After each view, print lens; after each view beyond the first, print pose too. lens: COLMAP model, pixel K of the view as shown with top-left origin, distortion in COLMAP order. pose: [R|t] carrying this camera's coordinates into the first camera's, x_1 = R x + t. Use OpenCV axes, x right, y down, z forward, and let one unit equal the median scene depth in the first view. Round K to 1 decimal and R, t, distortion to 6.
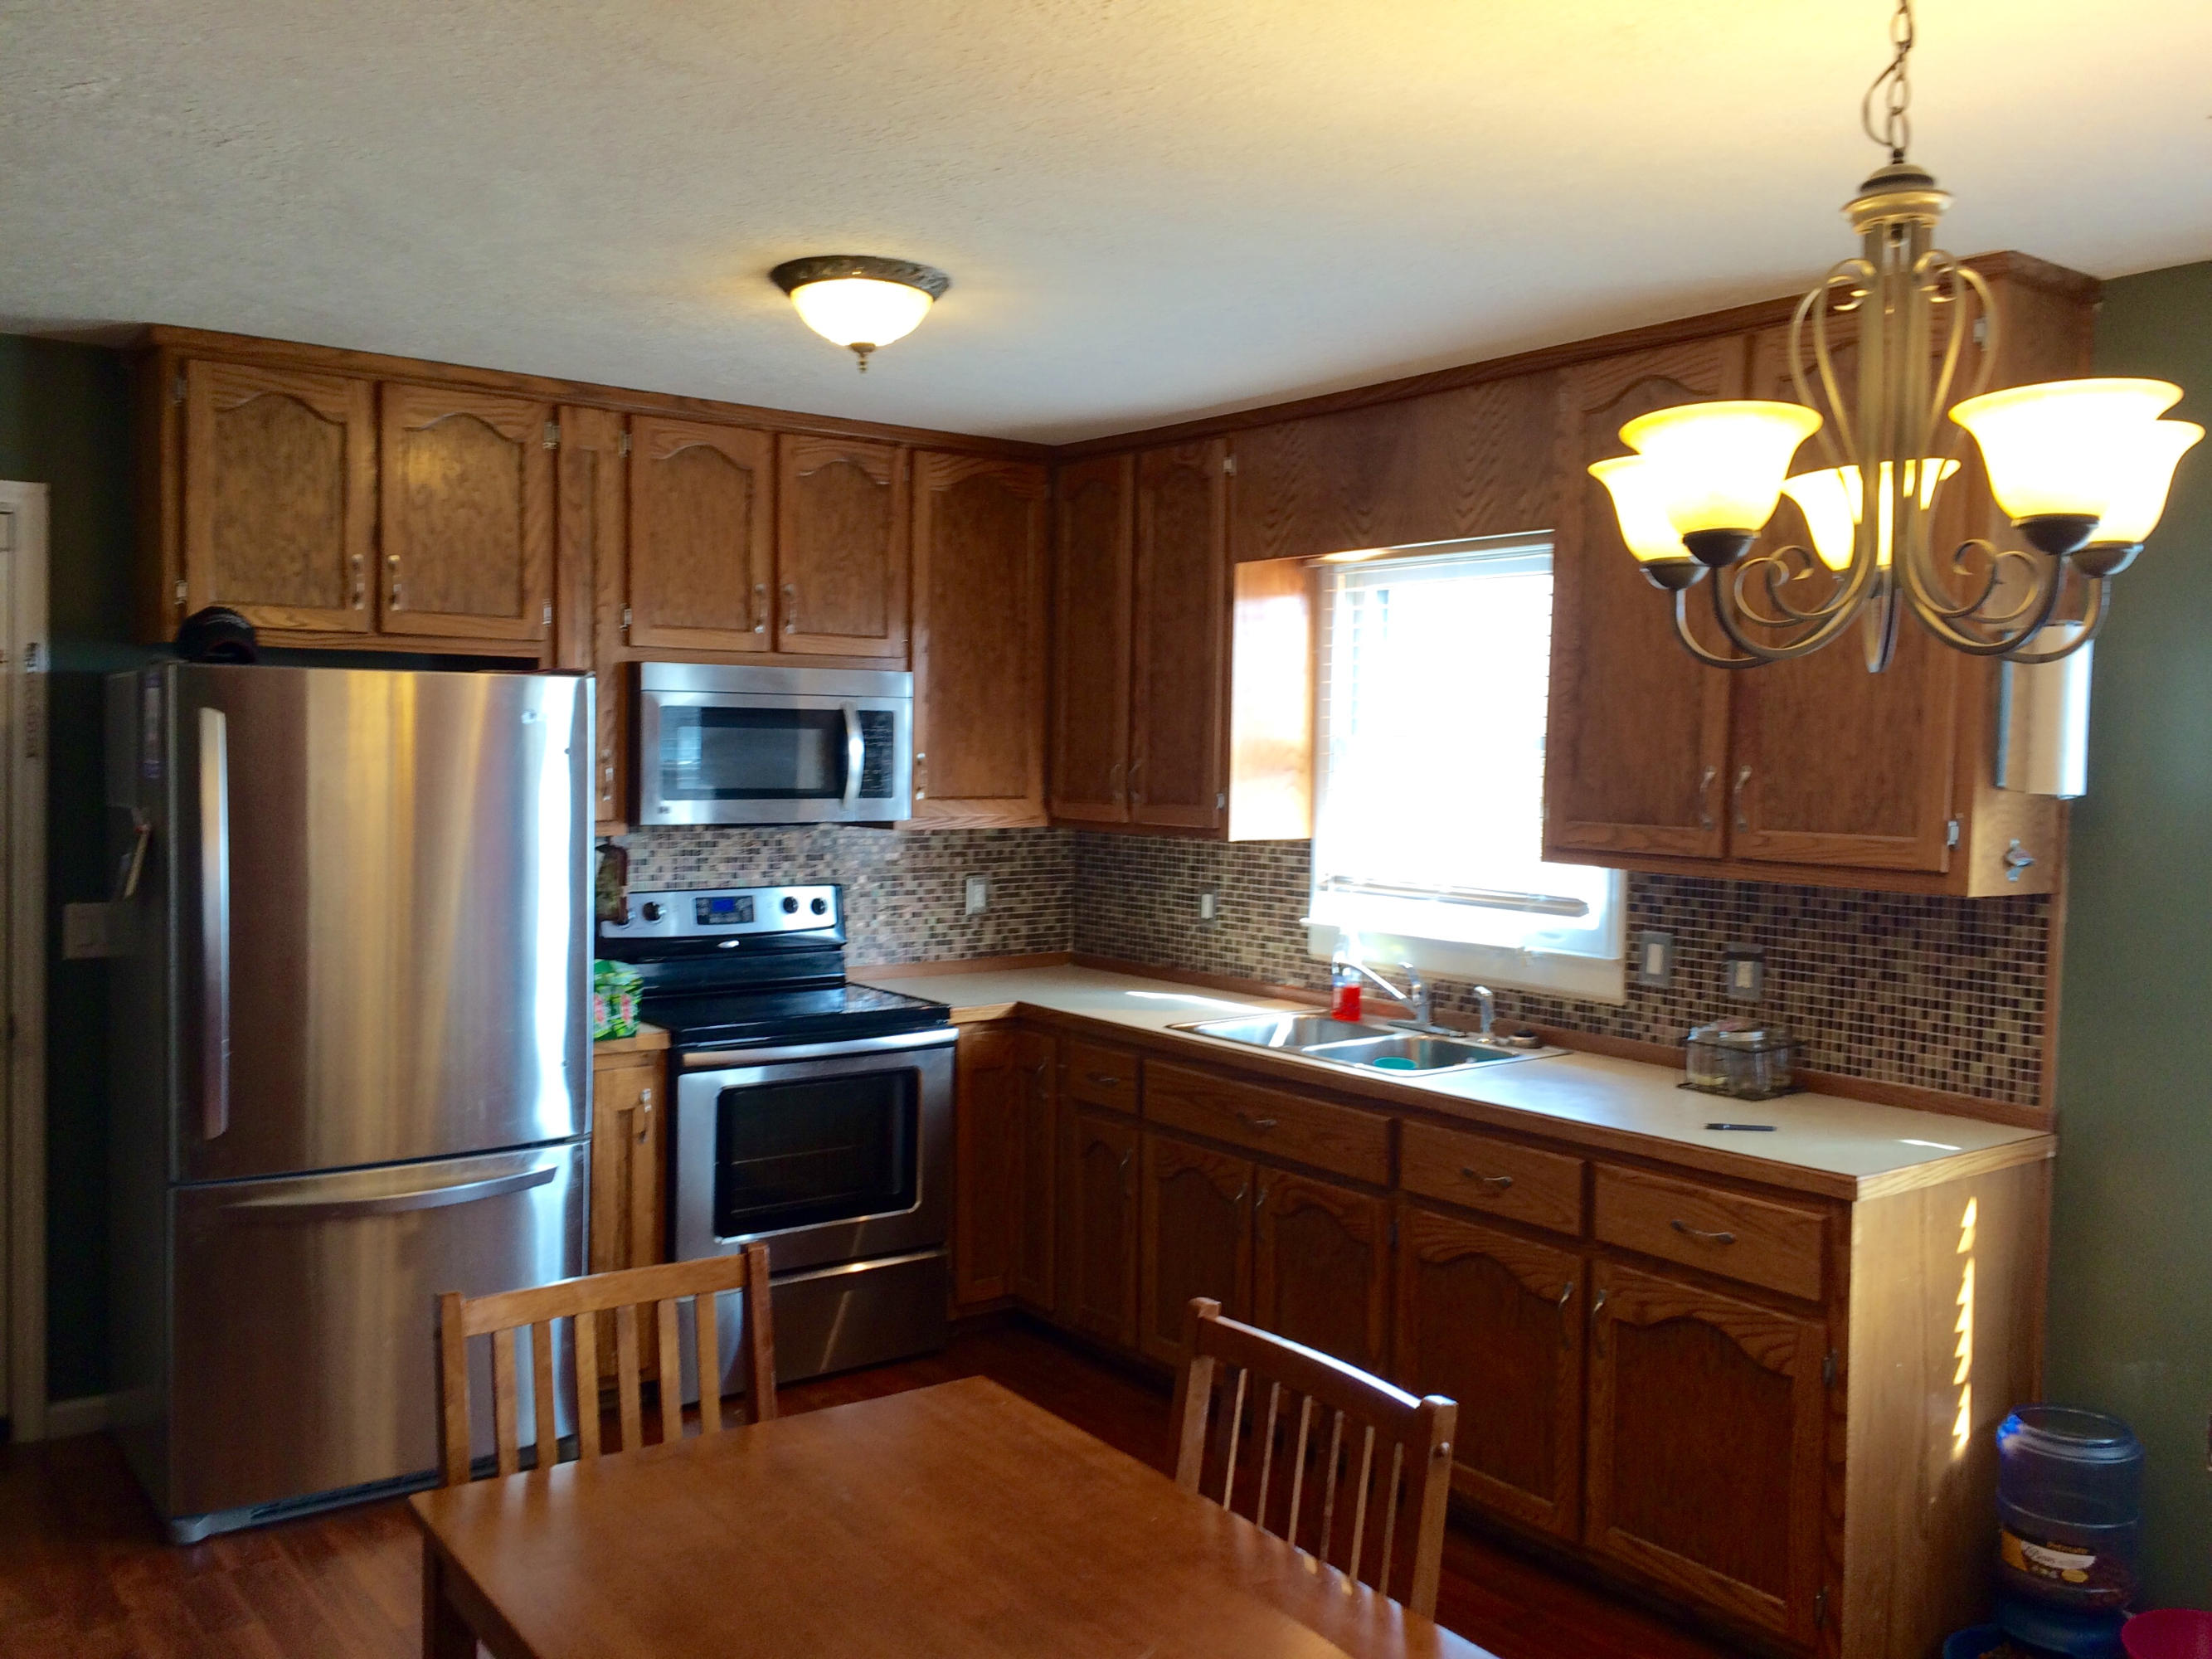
lens RADIAL K [[1882.4, 0, 1113.5], [0, 1882.4, 838.4], [0, 0, 1]] dist [0.081197, -0.107054]
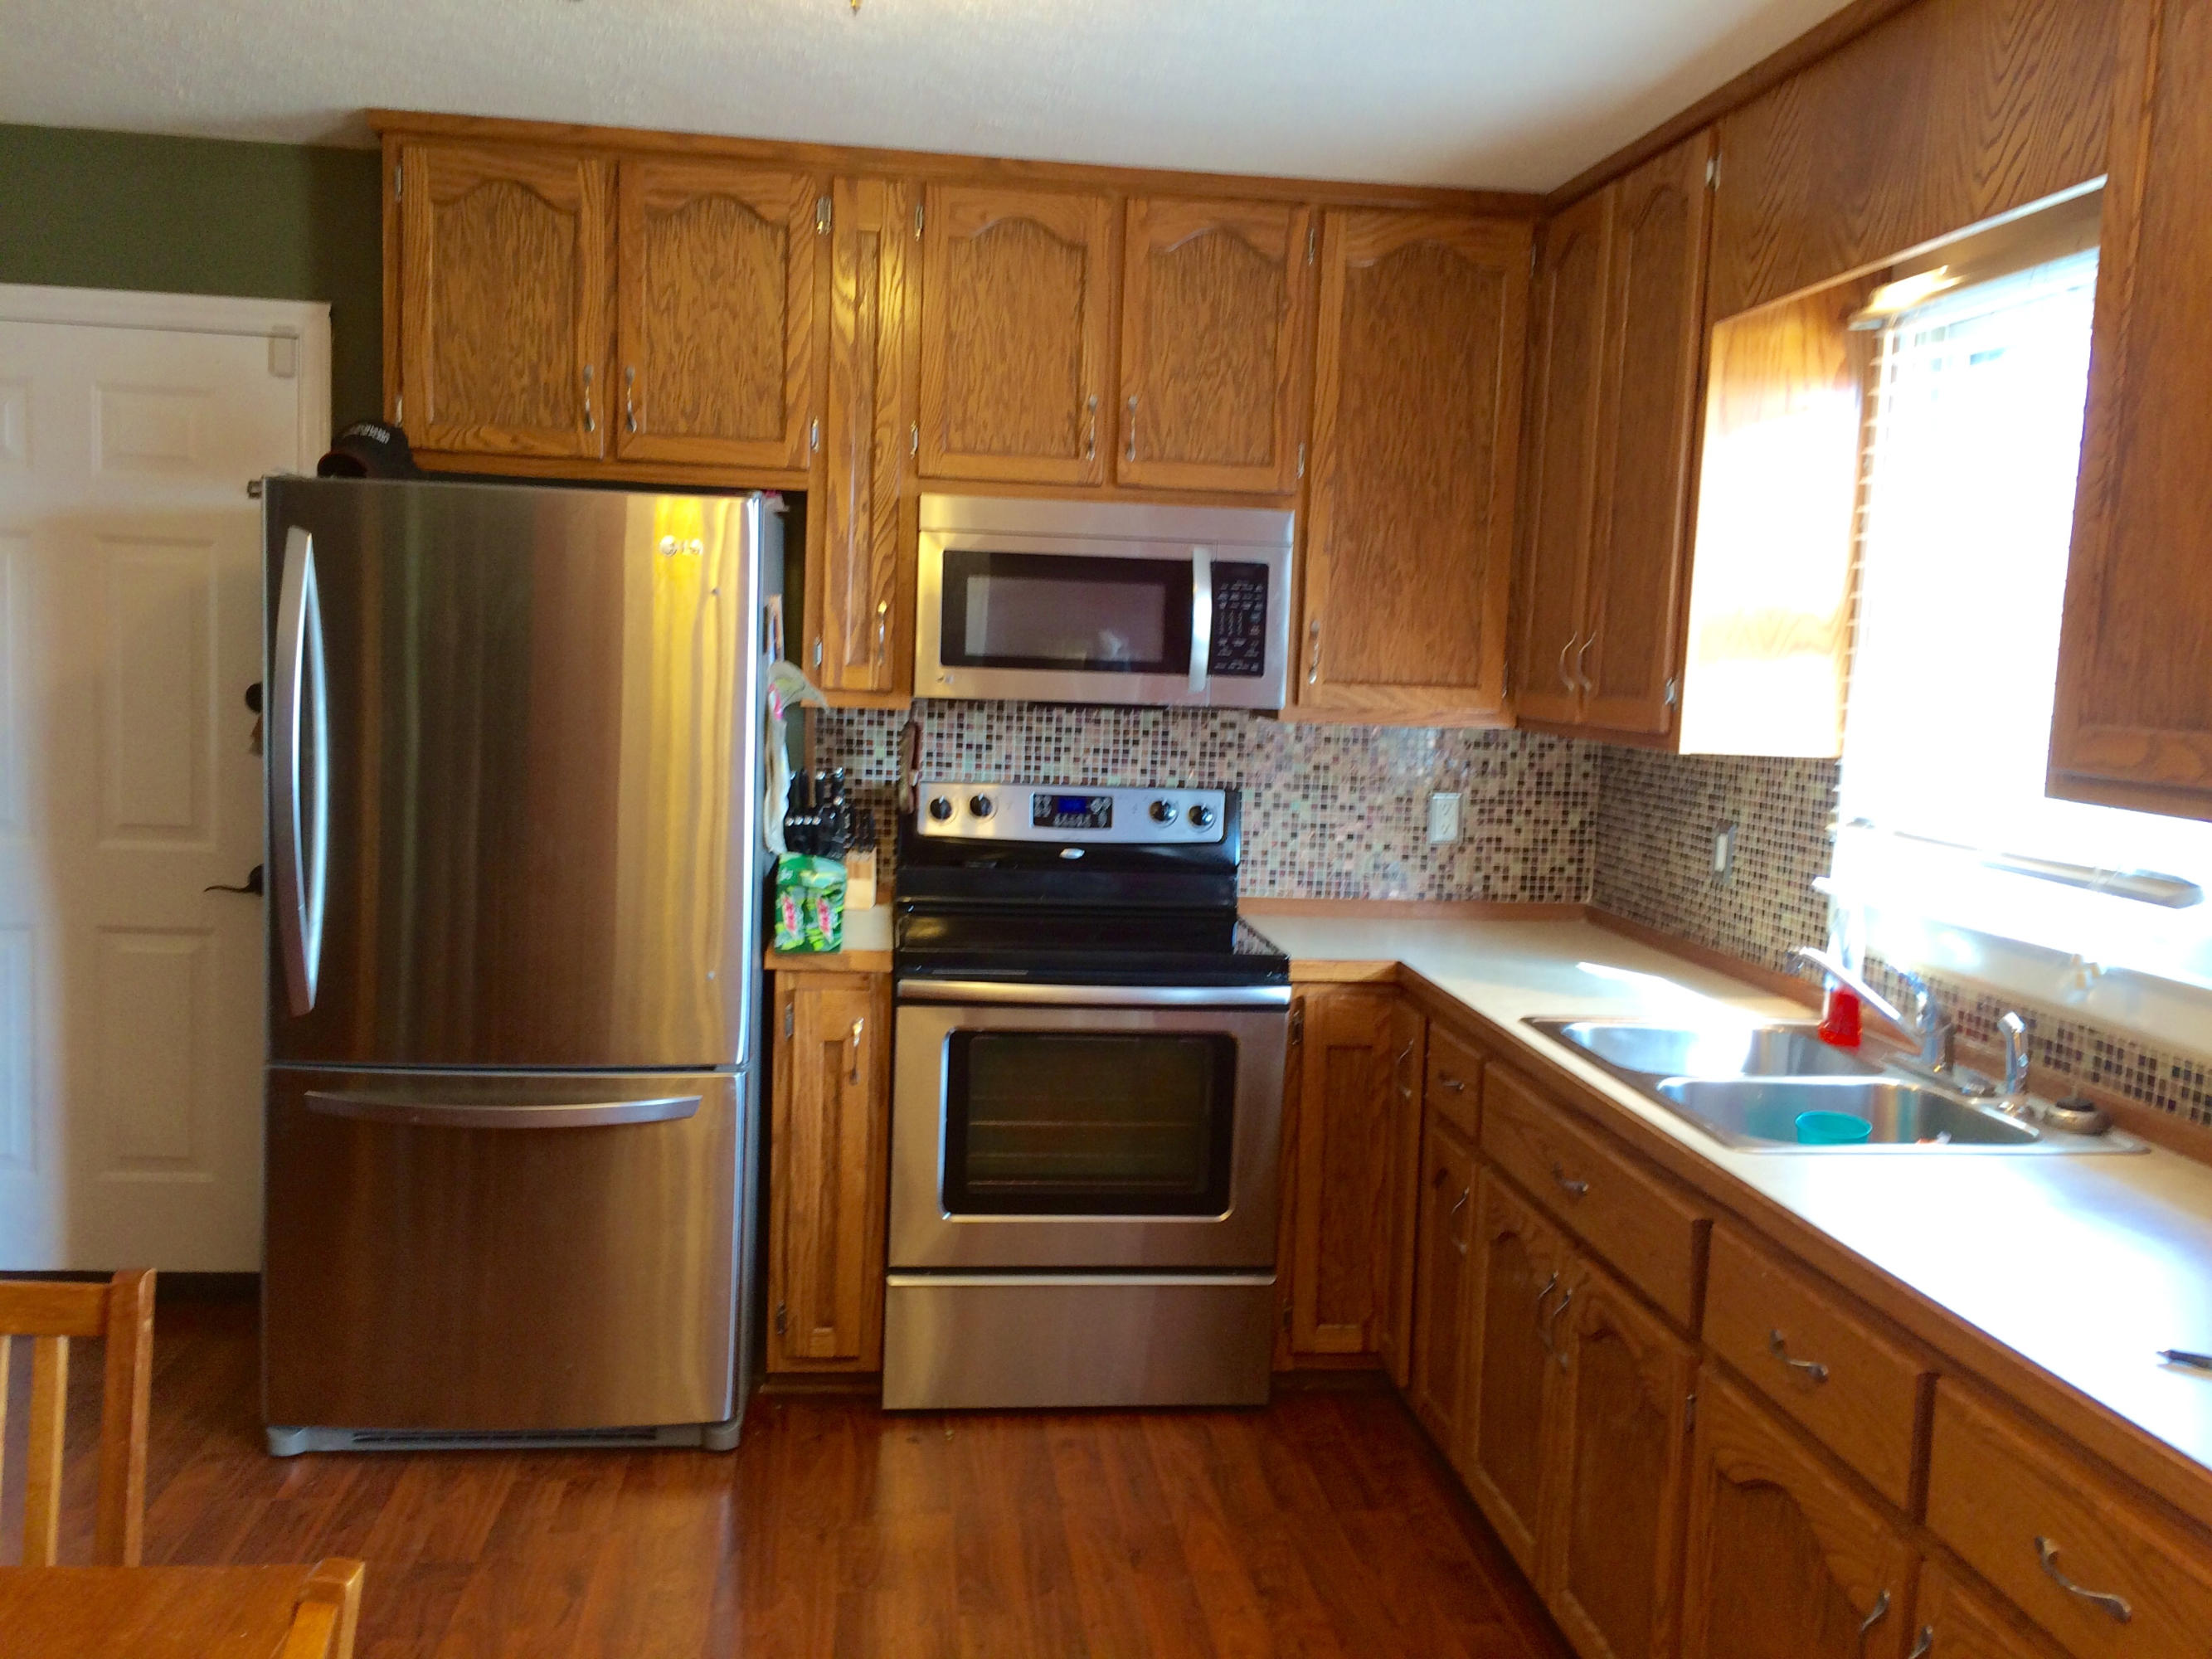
lens RADIAL K [[1882.4, 0, 1113.5], [0, 1882.4, 838.4], [0, 0, 1]] dist [0.081197, -0.107054]
pose [[0.865581, 0.069774, -0.495884, 0.224638], [-0.051074, 0.997382, 0.051188, 0.007631], [0.498157, -0.018981, 0.866879, 0.326326]]
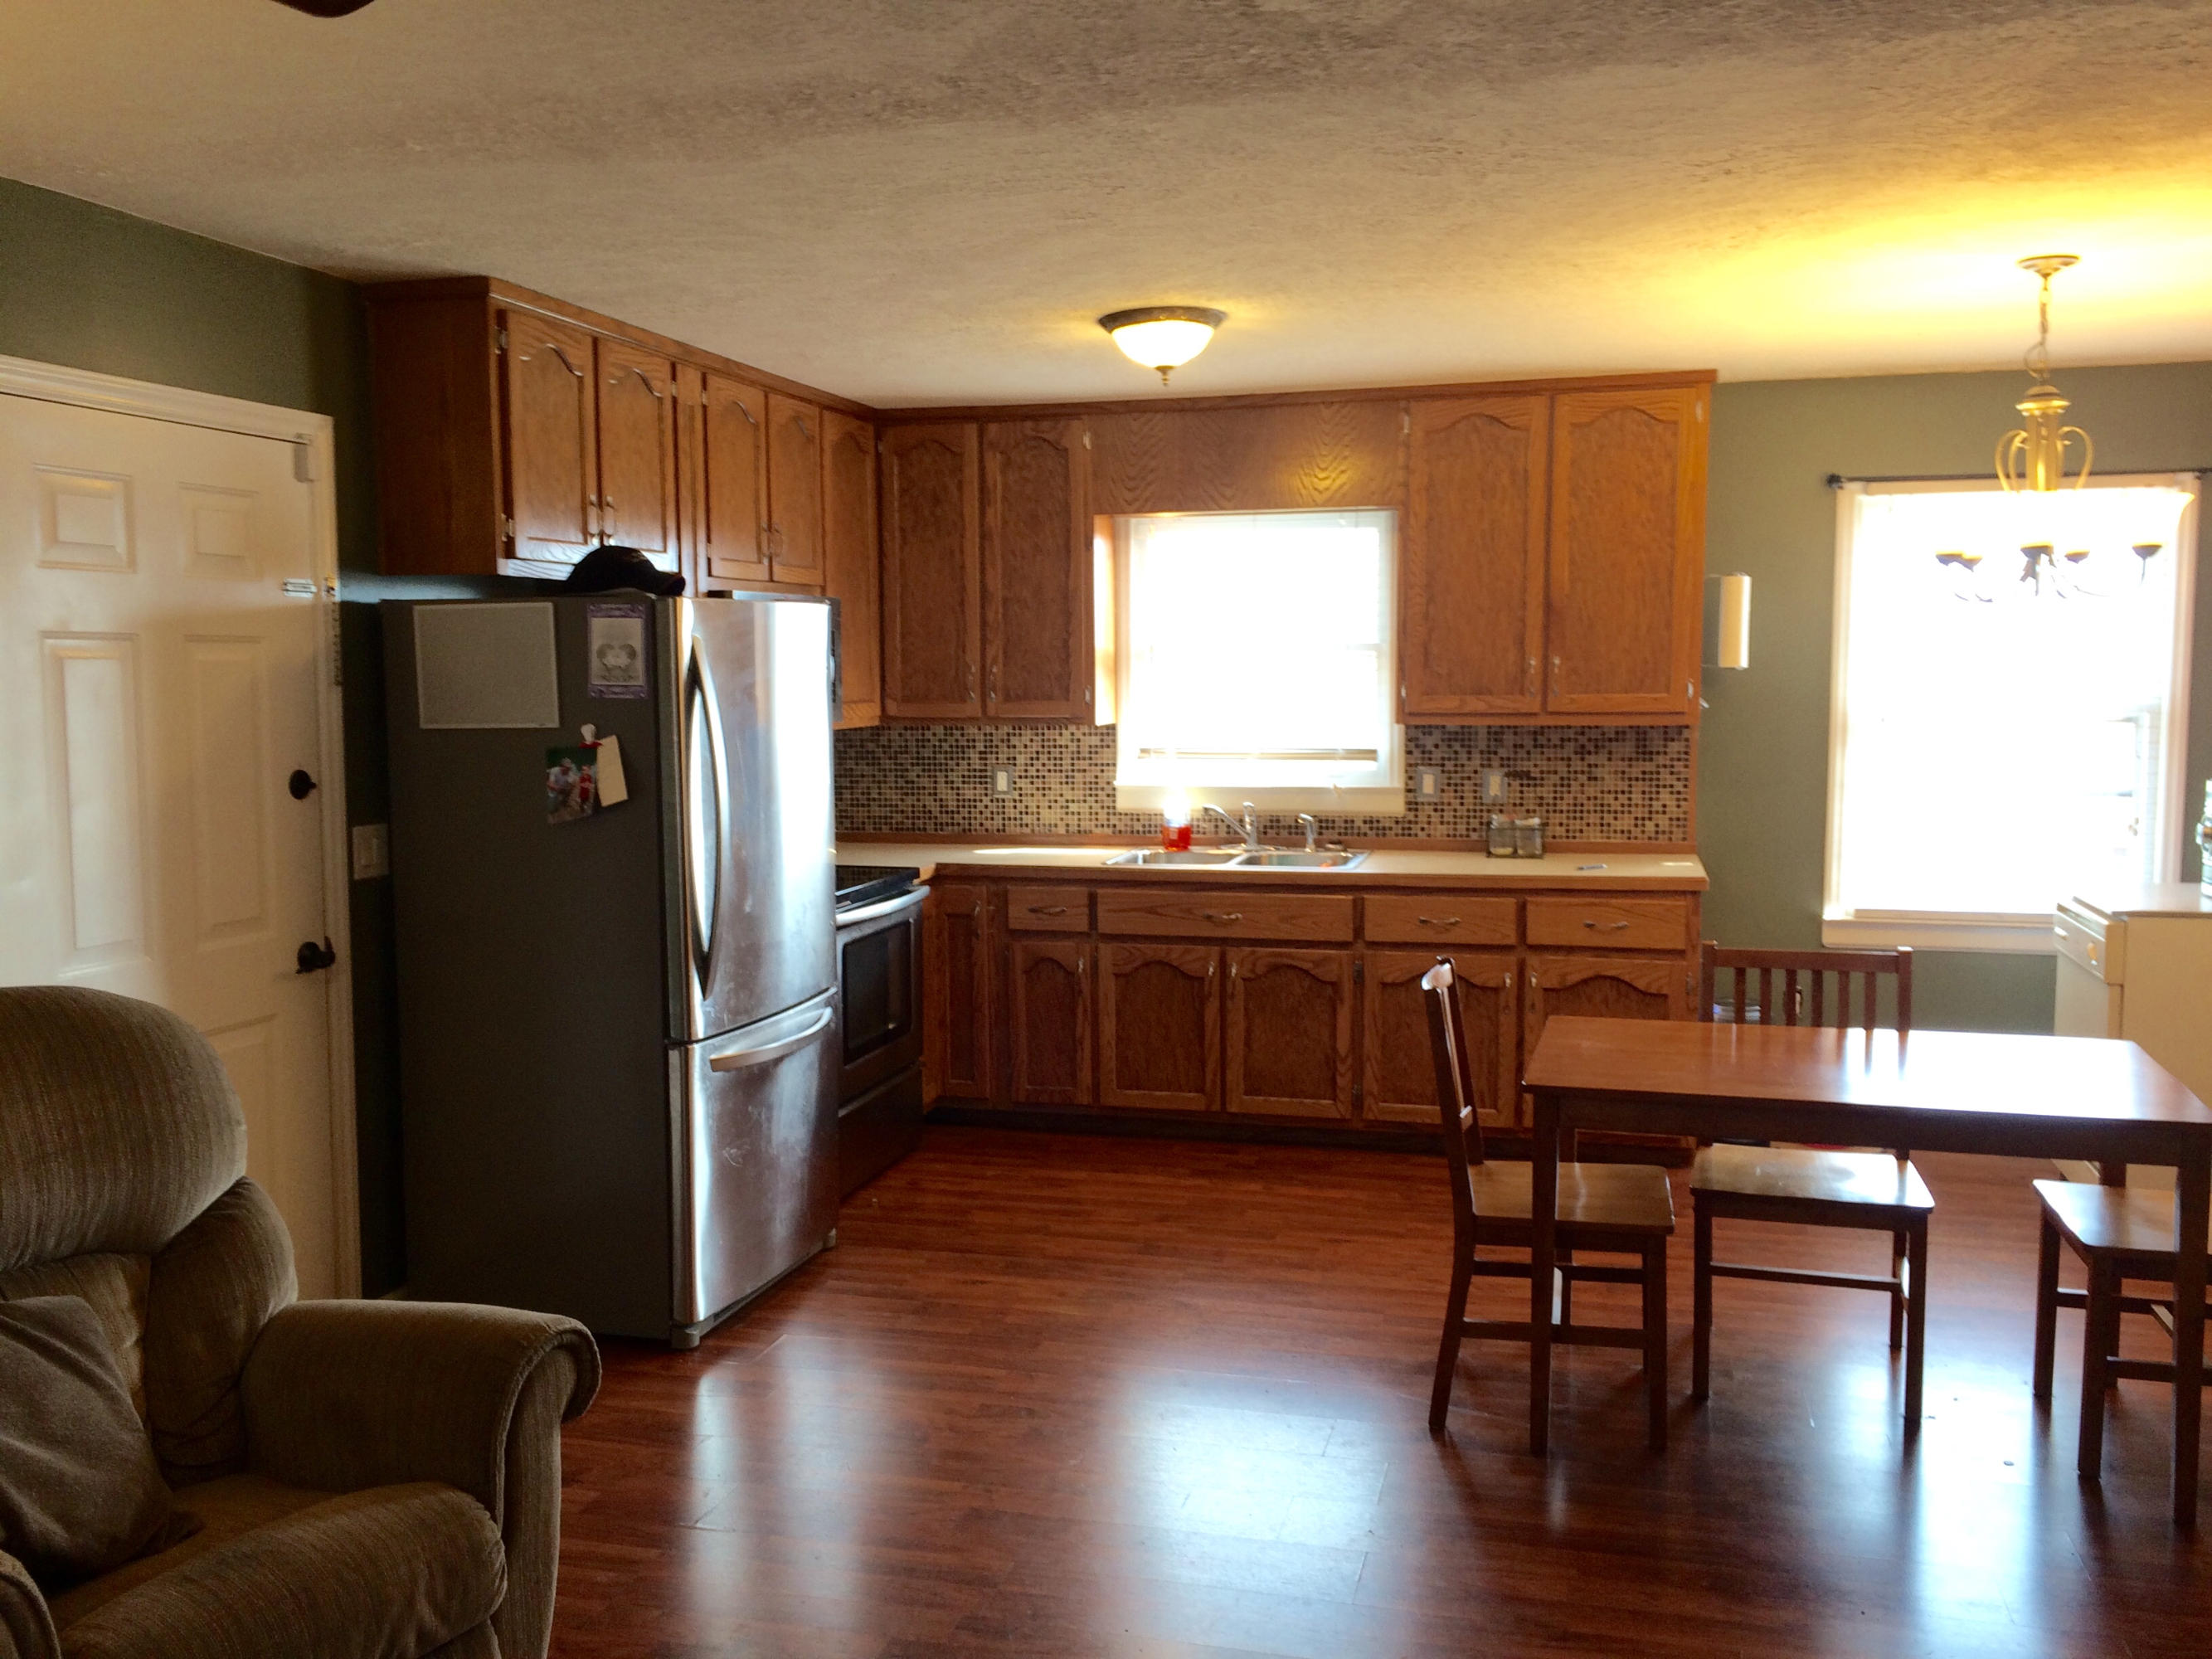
lens RADIAL K [[1882.4, 0, 1113.5], [0, 1882.4, 838.4], [0, 0, 1]] dist [0.081197, -0.107054]
pose [[0.784832, -0.080149, 0.614504, -0.761721], [0.050919, 0.996588, 0.064951, -0.005056], [-0.617613, -0.019685, 0.786236, -0.056155]]
